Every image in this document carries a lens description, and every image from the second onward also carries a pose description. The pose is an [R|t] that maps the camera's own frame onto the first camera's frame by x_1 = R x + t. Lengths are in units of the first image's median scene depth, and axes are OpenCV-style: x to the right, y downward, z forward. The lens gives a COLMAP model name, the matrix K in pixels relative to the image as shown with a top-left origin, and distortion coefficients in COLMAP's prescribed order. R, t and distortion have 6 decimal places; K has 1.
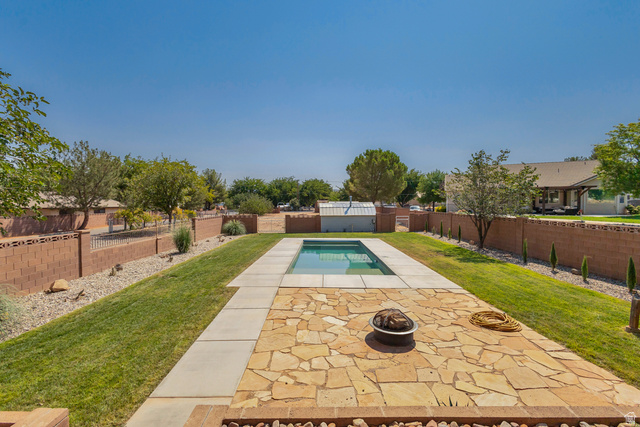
lens RADIAL K [[297.0, 0, 320.0], [0, 297.0, 213.5], [0, 0, 1]] dist [0.007041, 0.000312]
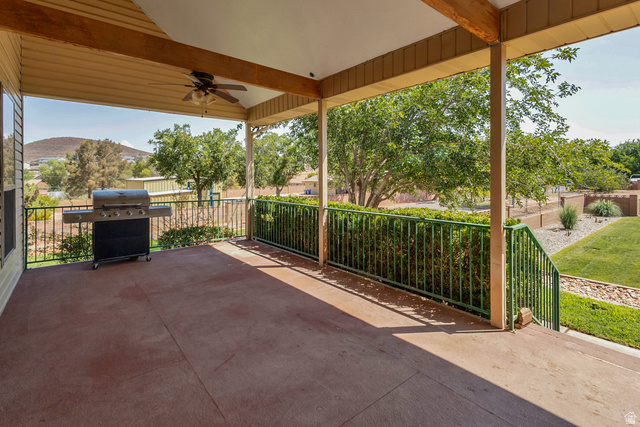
lens RADIAL K [[309.7, 0, 319.4], [0, 309.7, 178.8], [0, 0, 1]] dist [0.004240, 0.000629]
pose [[0.621166, -0.000402, -0.783679, -0.070807], [-0.017224, 0.999751, -0.014165, -0.012015], [0.783490, 0.022297, 0.621004, -0.234087]]
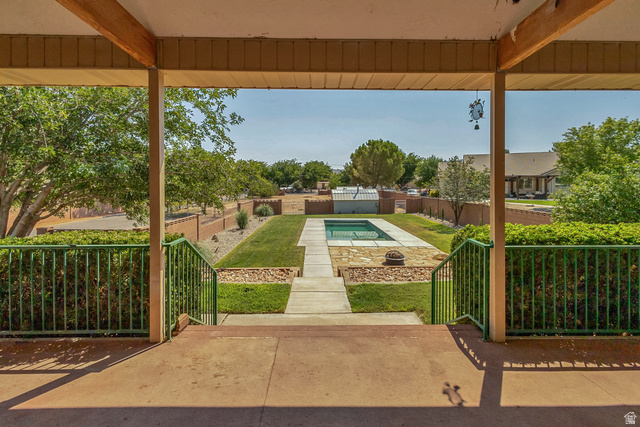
lens RADIAL K [[305.6, 0, 320.0], [0, 305.6, 188.0], [0, 0, 1]] dist [0.010895, 0.000438]
pose [[0.999954, -0.001039, 0.009485, -0.059485], [0.001227, 0.999803, -0.019814, -0.016098], [-0.009463, 0.019825, 0.999759, -0.230237]]
